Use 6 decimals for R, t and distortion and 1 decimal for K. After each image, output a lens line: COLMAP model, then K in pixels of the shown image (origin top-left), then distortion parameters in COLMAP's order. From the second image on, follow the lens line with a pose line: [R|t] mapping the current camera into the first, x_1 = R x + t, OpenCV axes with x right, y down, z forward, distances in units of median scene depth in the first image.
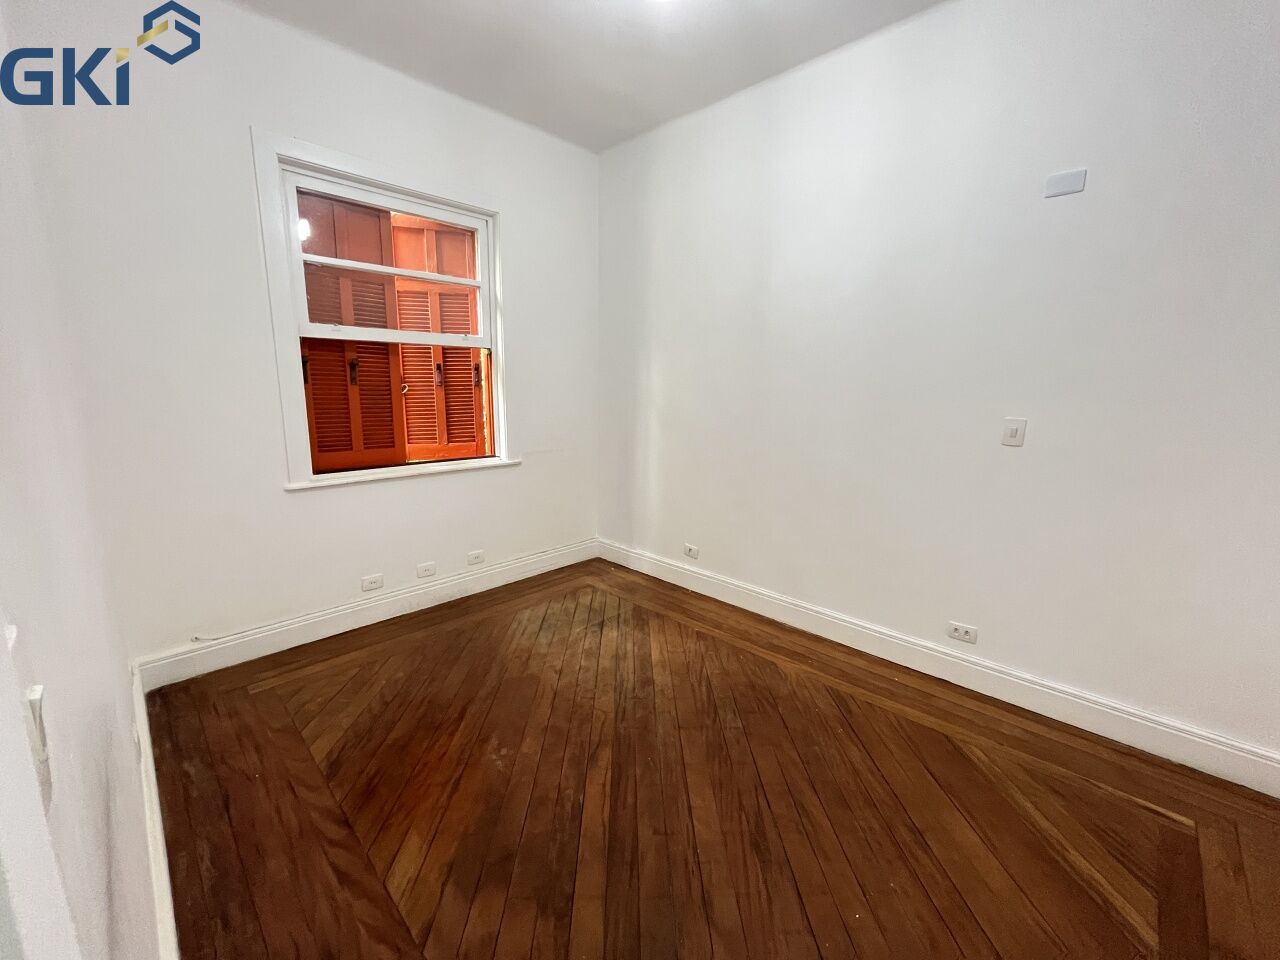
lens RADIAL K [[518.9, 0, 637.2], [0, 518.9, 479.6], [0, 0, 1]] dist [-0.002227, -0.000533]
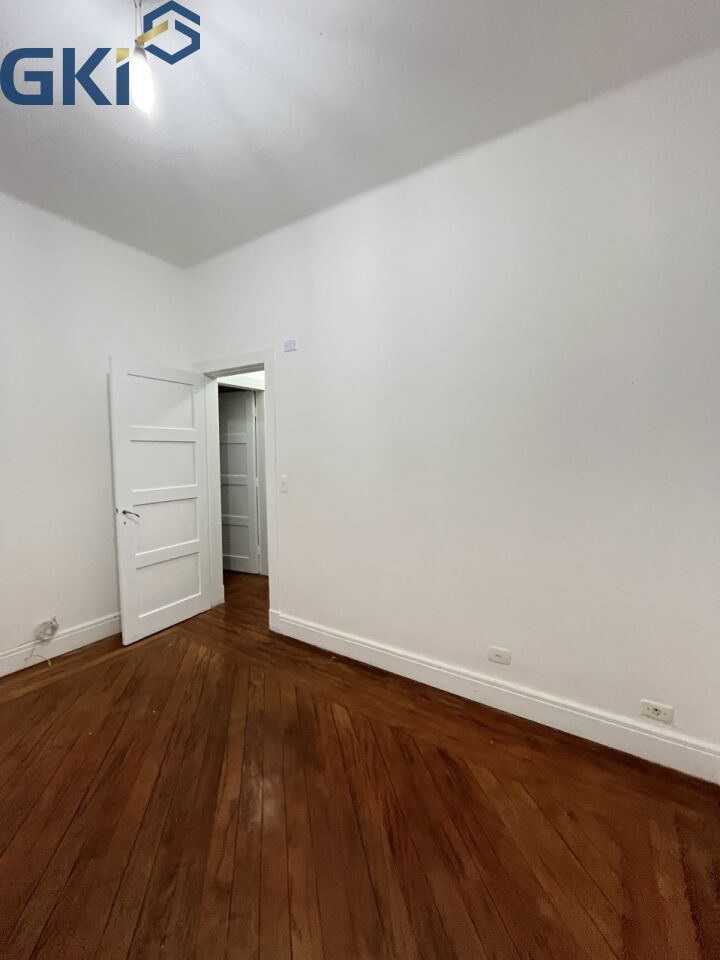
lens RADIAL K [[389.2, 0, 360.0], [0, 389.2, 480.0], [0, 0, 1]] dist [-0.002227, -0.000533]
pose [[-0.977213, 0.008864, -0.212075, -0.103451], [-0.047391, 0.964796, 0.258695, -0.195106], [0.206903, 0.262850, -0.942391, 0.968039]]
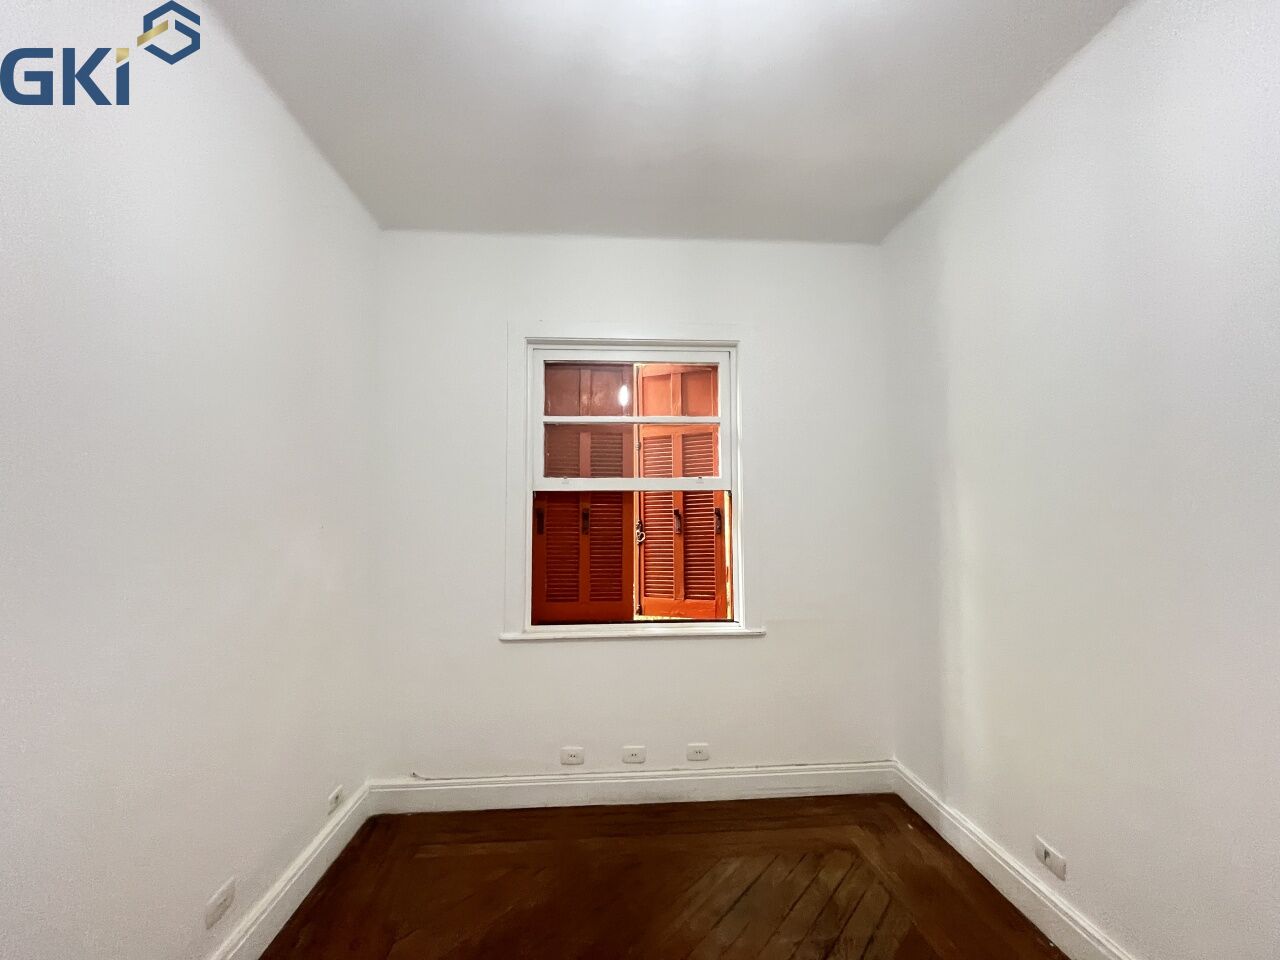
lens RADIAL K [[518.9, 0, 637.2], [0, 518.9, 479.6], [0, 0, 1]] dist [-0.002227, -0.000533]
pose [[0.747548, -0.056073, -0.661837, 0.171449], [-0.106933, 0.973272, -0.203241, -0.085780], [0.655544, 0.222704, 0.721571, 0.298240]]
